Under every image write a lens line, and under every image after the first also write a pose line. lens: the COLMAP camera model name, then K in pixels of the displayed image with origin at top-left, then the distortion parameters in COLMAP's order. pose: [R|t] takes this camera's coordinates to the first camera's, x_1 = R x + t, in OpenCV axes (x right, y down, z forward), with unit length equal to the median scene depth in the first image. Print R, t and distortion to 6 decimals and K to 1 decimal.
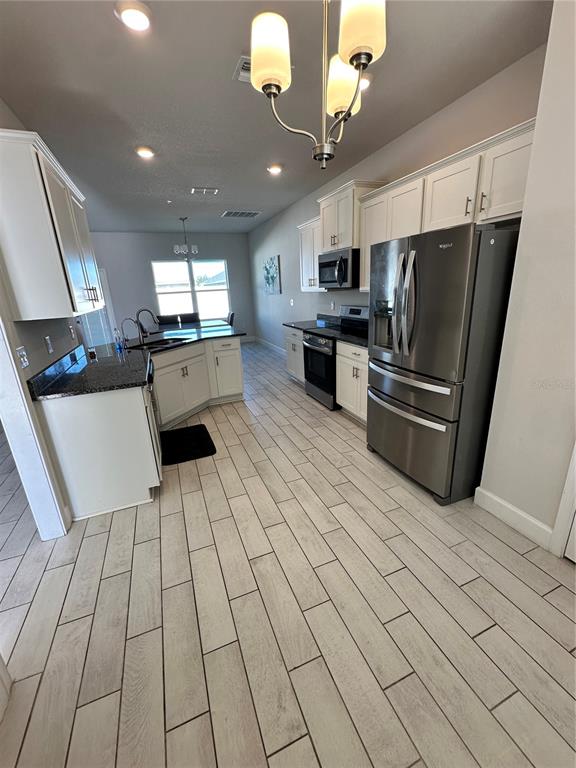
lens RADIAL K [[311.5, 0, 287.9], [0, 311.5, 382.6], [0, 0, 1]] dist [-0.001684, 0.000517]
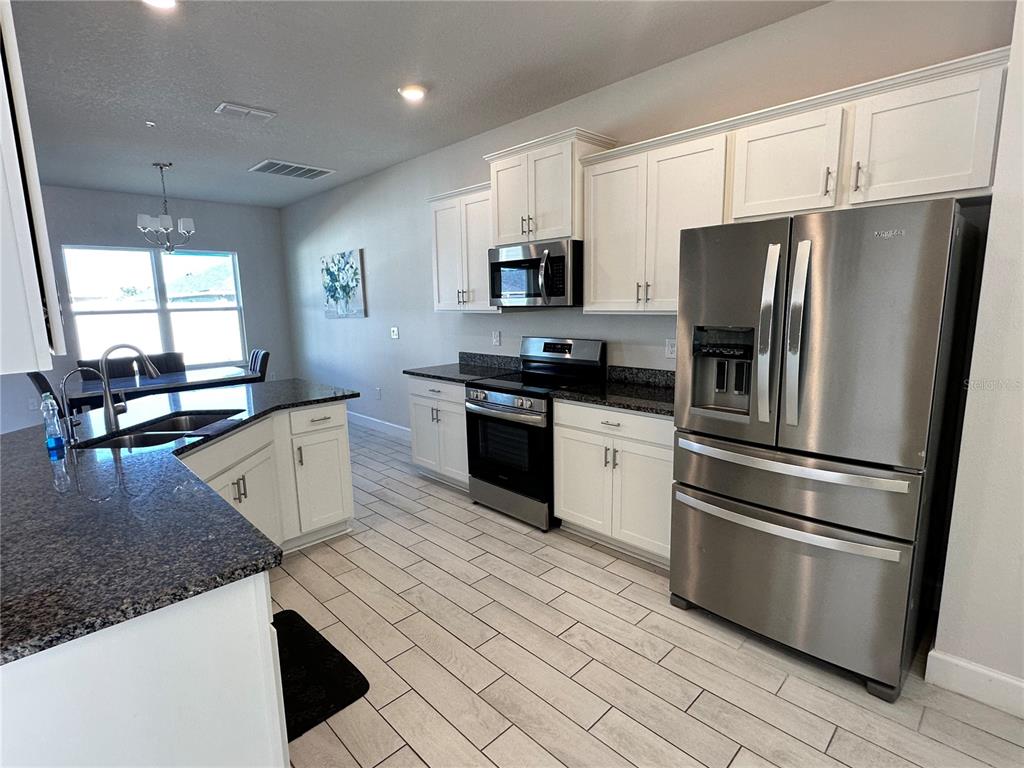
lens RADIAL K [[507.0, 0, 510.3], [0, 507.0, 387.7], [0, 0, 1]] dist [-0.005218, -0.000014]
pose [[0.926573, -0.035794, 0.374408, -0.233888], [0.090408, 0.987471, -0.129336, -0.046841], [-0.365087, 0.153689, 0.918200, 0.207366]]
